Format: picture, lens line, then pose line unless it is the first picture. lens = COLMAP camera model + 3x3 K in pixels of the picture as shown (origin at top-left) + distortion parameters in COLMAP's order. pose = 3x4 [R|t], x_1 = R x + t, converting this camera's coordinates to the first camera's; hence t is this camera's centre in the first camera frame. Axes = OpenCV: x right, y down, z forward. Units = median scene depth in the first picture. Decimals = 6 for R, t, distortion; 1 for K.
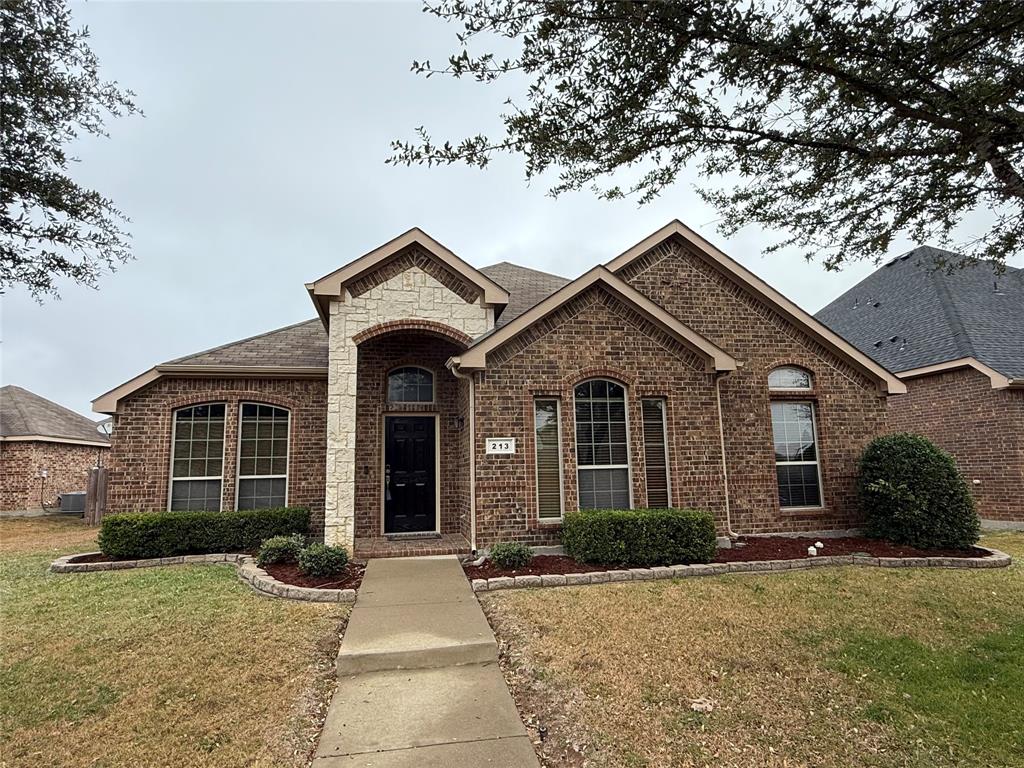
lens RADIAL K [[593.8, 0, 513.3], [0, 593.8, 386.4], [0, 0, 1]] dist [0.000341, -0.000014]
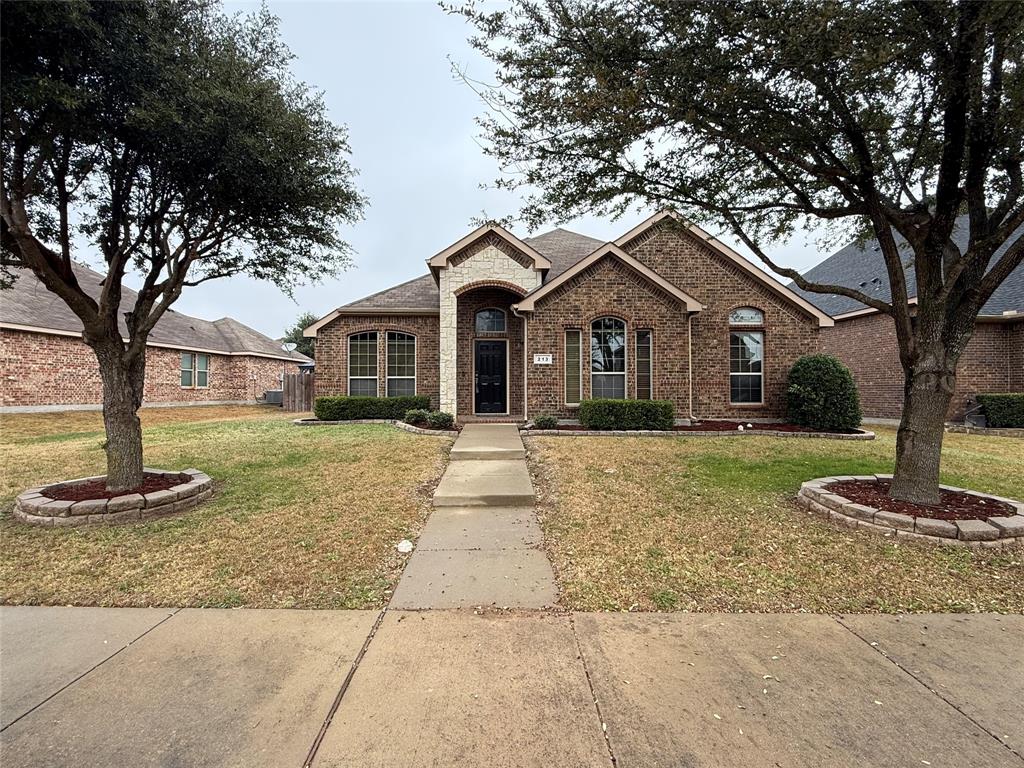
lens RADIAL K [[507.8, 0, 509.4], [0, 507.8, 384.9], [0, 0, 1]] dist [-0.005059, -0.000044]
pose [[0.988201, 0.019484, -0.151915, 0.093355], [0.001564, 0.990540, 0.137216, -0.019419], [0.153152, -0.135835, 0.978822, -0.361482]]
